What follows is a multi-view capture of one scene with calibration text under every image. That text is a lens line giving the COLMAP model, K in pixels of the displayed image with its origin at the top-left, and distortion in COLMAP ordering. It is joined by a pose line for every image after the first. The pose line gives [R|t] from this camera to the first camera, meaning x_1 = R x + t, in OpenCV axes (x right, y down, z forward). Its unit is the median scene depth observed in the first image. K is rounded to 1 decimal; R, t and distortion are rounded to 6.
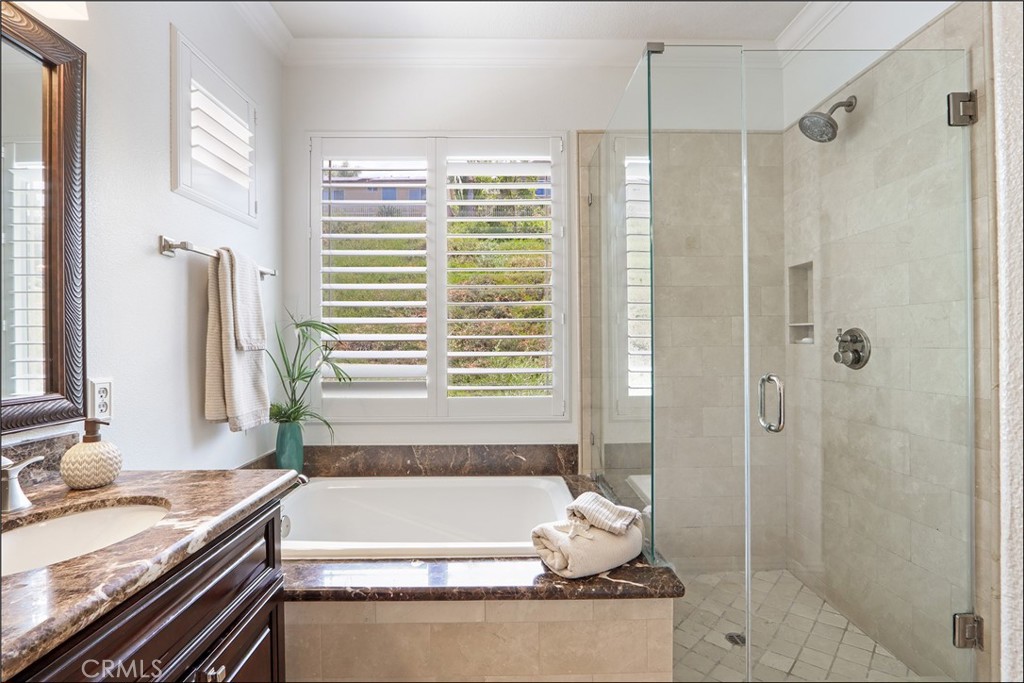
lens RADIAL K [[486.5, 0, 512.0], [0, 486.5, 341.5], [0, 0, 1]] dist [-0.018532, 0.004462]
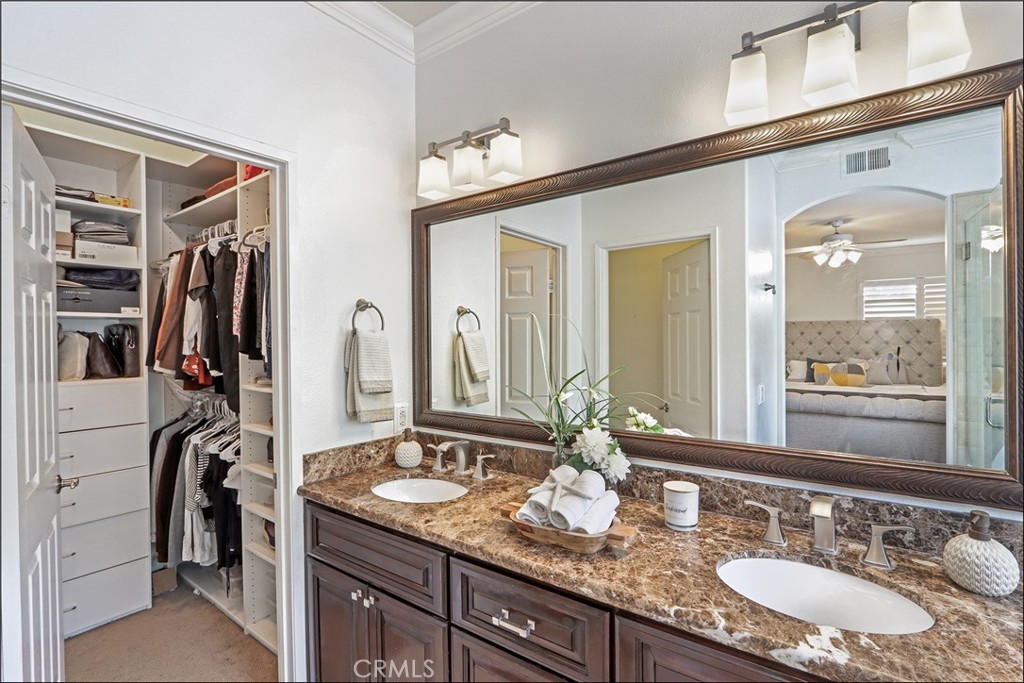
lens RADIAL K [[486.5, 0, 512.0], [0, 486.5, 341.5], [0, 0, 1]] dist [-0.018532, 0.004462]
pose [[-0.607667, 0.017769, -0.793993, 0.504303], [0.012315, 0.999840, 0.012950, -0.268285], [0.794096, -0.001909, -0.607789, 1.397207]]
